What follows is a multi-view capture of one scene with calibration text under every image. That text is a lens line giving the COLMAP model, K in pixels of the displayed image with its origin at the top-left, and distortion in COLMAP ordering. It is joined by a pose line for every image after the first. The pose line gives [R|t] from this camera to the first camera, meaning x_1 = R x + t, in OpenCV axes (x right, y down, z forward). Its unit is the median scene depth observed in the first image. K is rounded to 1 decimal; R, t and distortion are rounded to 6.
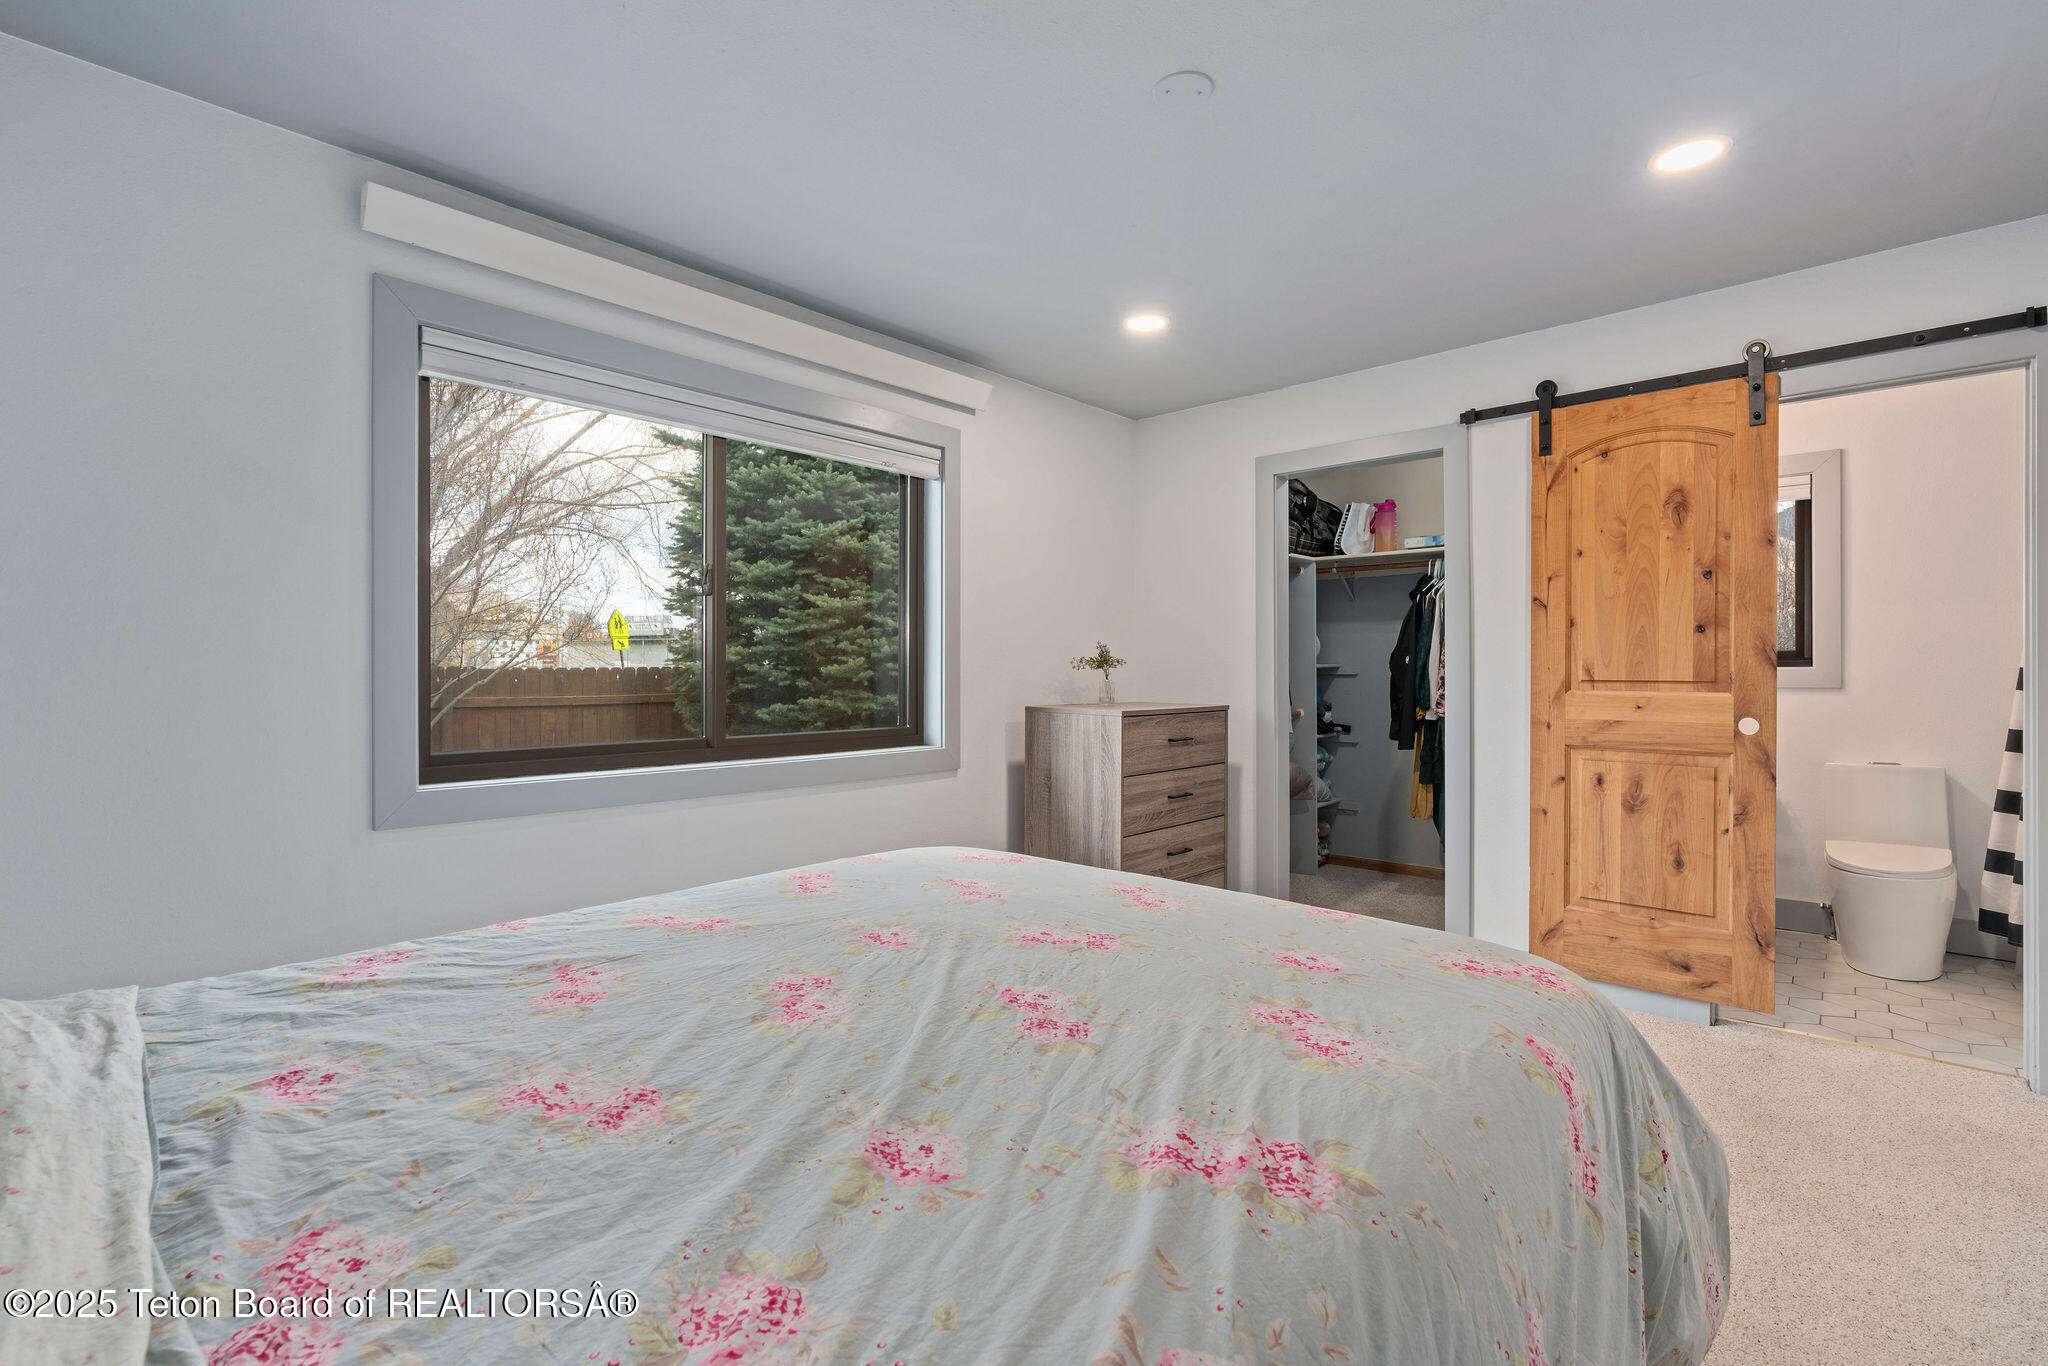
lens RADIAL K [[920.6, 0, 1019.8], [0, 920.6, 680.9], [0, 0, 1]] dist [-0.003994, 0.000050]
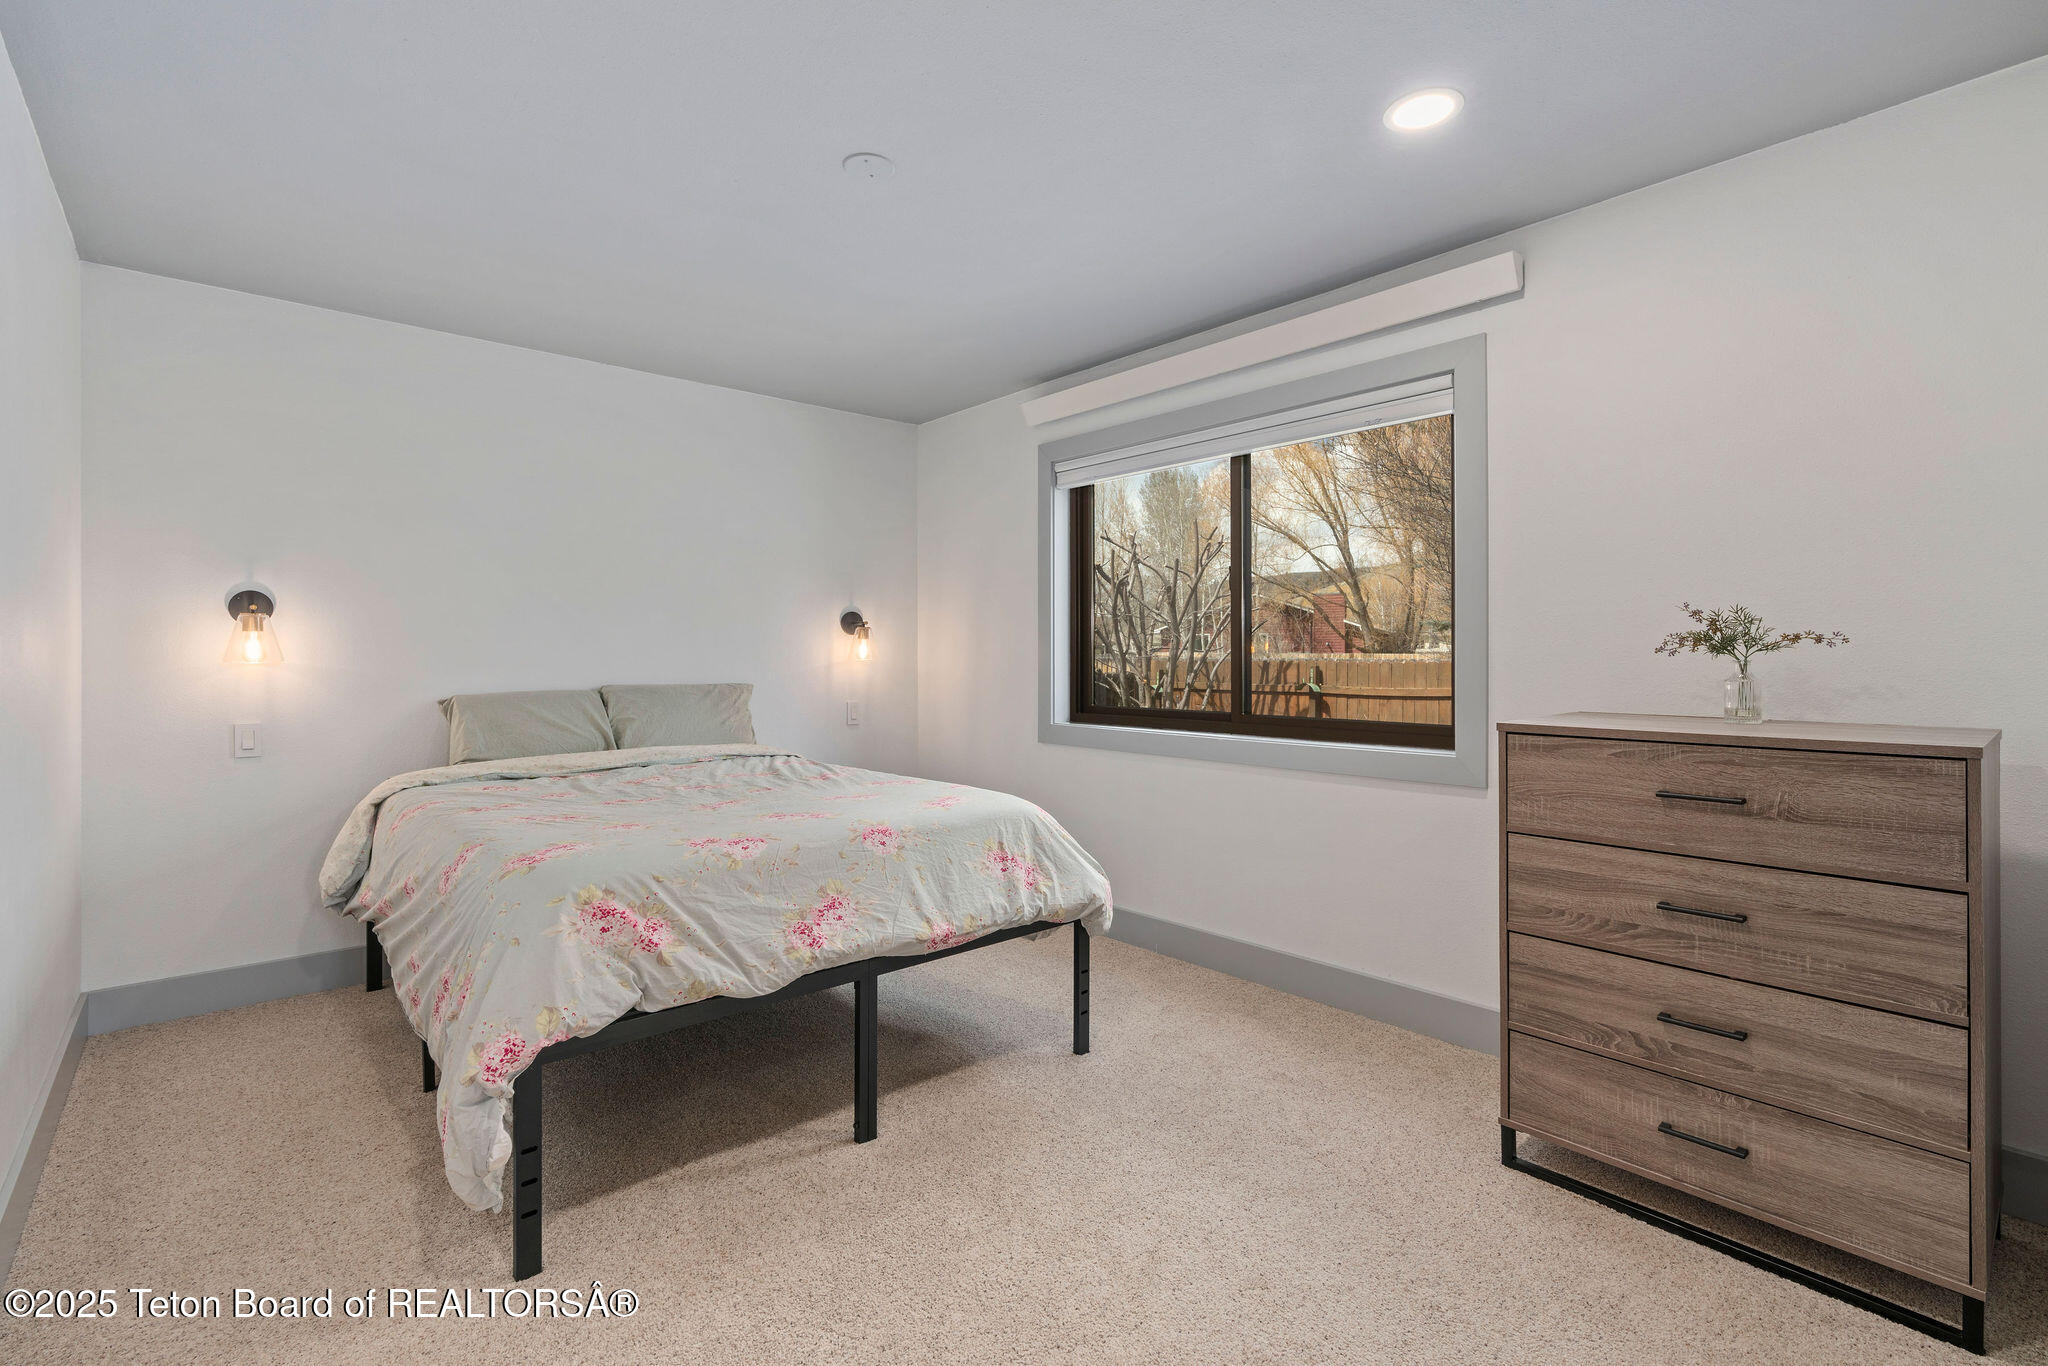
lens RADIAL K [[920.6, 0, 1019.8], [0, 920.6, 680.9], [0, 0, 1]] dist [-0.003994, 0.000050]
pose [[-0.106120, 0.022284, -0.994104, 0.696088], [-0.015475, 0.999591, 0.024059, -0.004318], [0.994233, 0.017937, -0.105732, 0.689888]]
